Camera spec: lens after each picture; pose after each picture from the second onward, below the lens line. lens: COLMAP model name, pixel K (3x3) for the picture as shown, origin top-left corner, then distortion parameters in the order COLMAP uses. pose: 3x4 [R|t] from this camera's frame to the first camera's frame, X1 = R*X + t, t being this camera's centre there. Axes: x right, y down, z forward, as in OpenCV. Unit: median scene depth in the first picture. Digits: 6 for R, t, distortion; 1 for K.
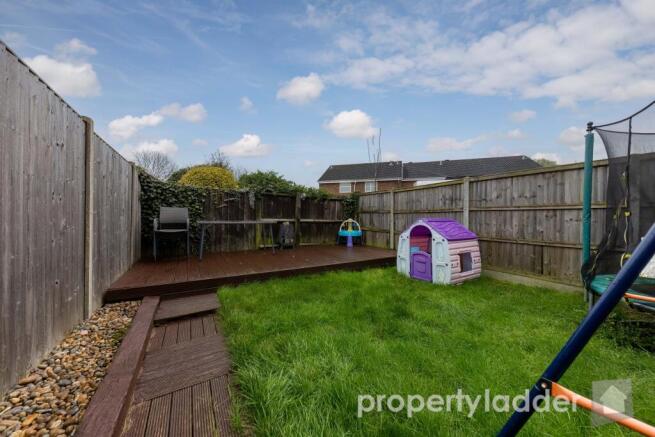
lens RADIAL K [[222.5, 0, 327.5], [0, 222.5, 218.5], [0, 0, 1]] dist [-0.000052, -0.000006]
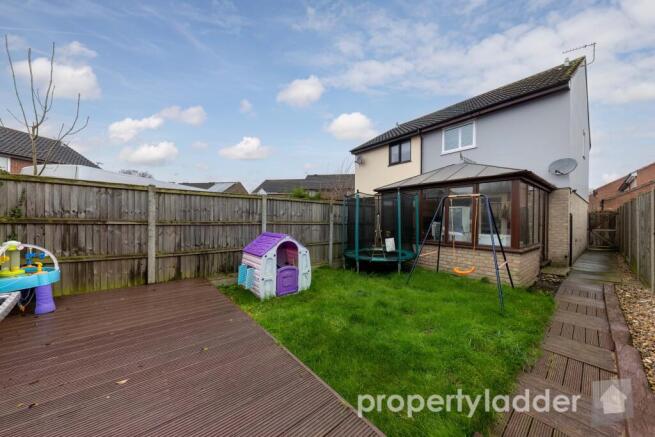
lens RADIAL K [[222.5, 0, 327.5], [0, 222.5, 218.5], [0, 0, 1]] dist [-0.000052, -0.000006]
pose [[-0.143301, 0.001063, 0.989679, -0.585825], [-0.006953, 0.999974, -0.002081, -0.068130], [-0.989655, -0.007179, -0.143290, 0.916238]]
